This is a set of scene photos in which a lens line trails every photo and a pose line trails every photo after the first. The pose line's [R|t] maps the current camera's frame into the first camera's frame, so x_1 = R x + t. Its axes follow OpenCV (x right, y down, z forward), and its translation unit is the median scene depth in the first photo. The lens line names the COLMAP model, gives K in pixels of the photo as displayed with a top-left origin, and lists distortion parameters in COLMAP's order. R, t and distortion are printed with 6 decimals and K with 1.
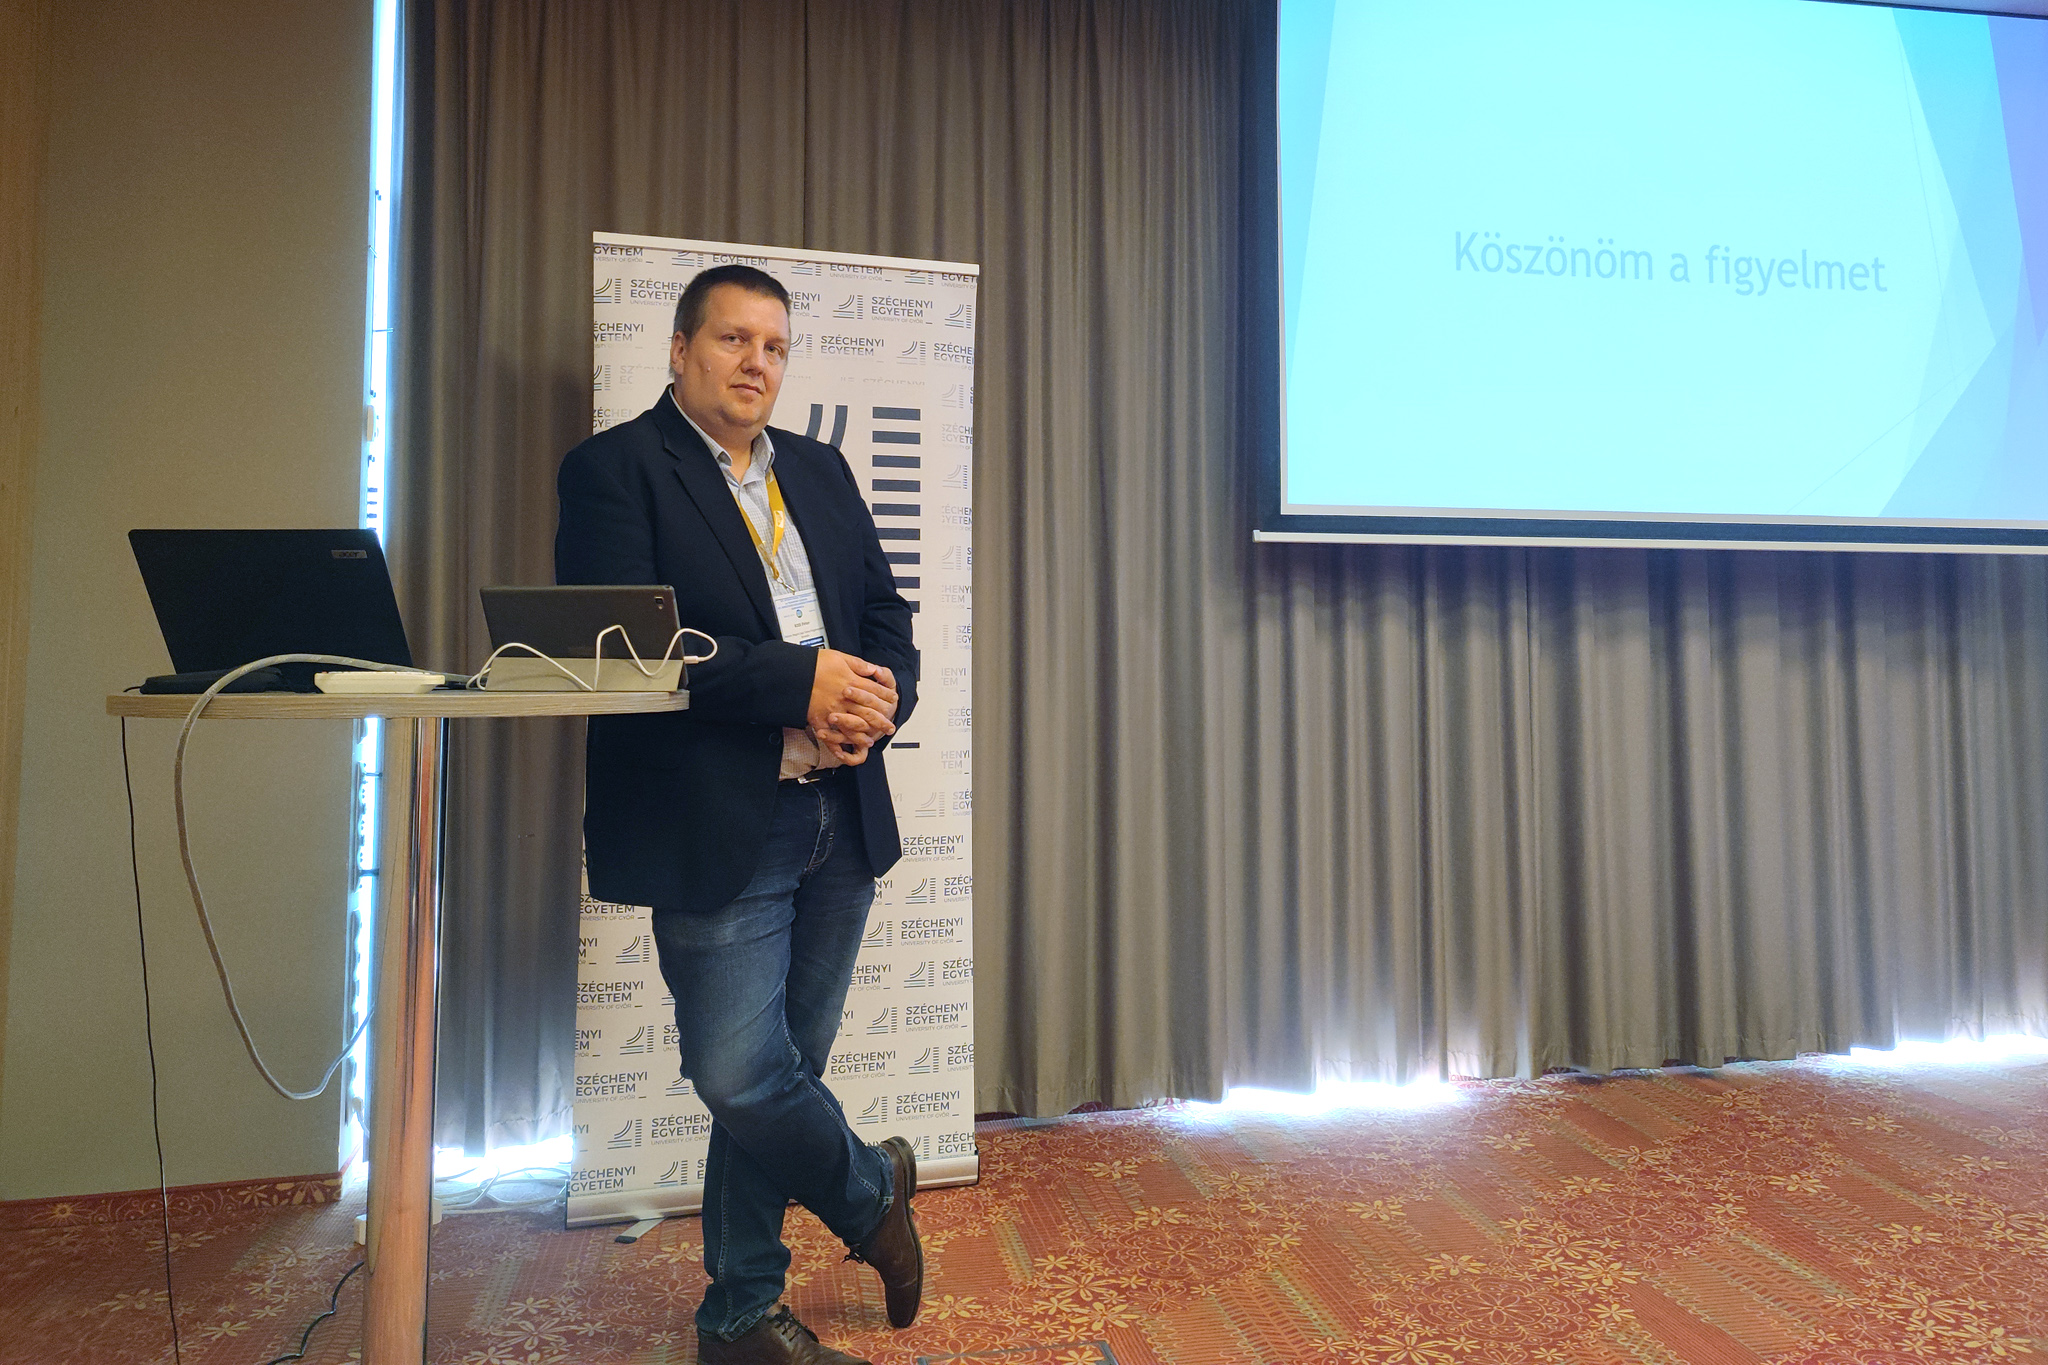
lens RADIAL K [[1672.6, 0, 1090.9], [0, 1672.6, 529.7], [0, 0, 1]] dist [0.046431, -0.020150]
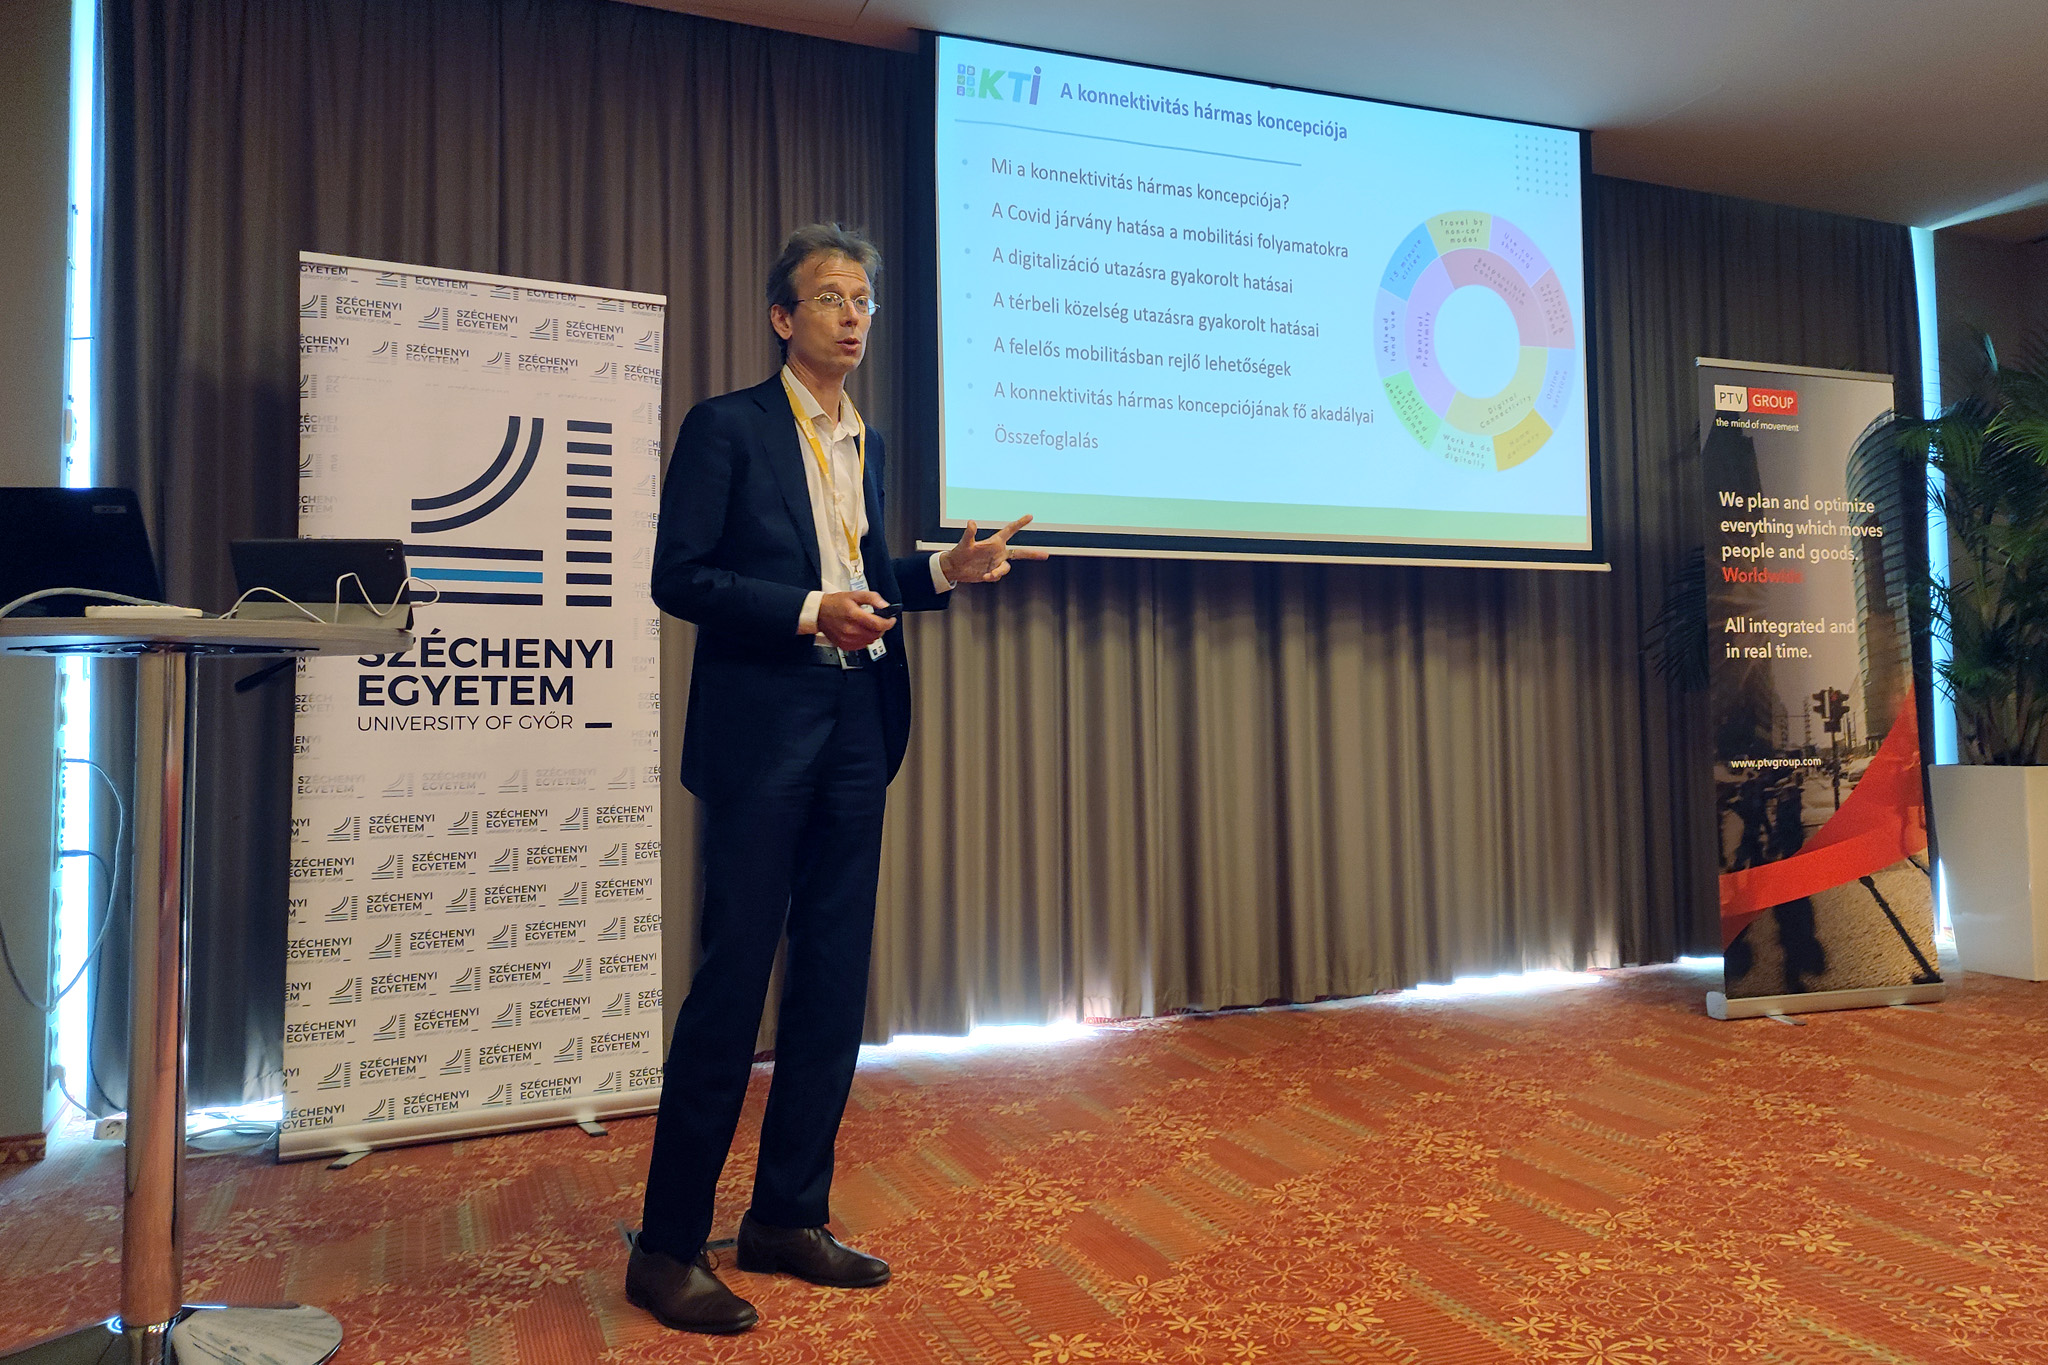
lens RADIAL K [[1672.6, 0, 1068.3], [0, 1672.6, 621.3], [0, 0, 1]] dist [0.046431, -0.020150]
pose [[0.984908, -0.000405, 0.173077, 0.003074], [-0.000702, 0.999980, 0.006337, 0.051130], [-0.173076, -0.006362, 0.984888, -0.147838]]
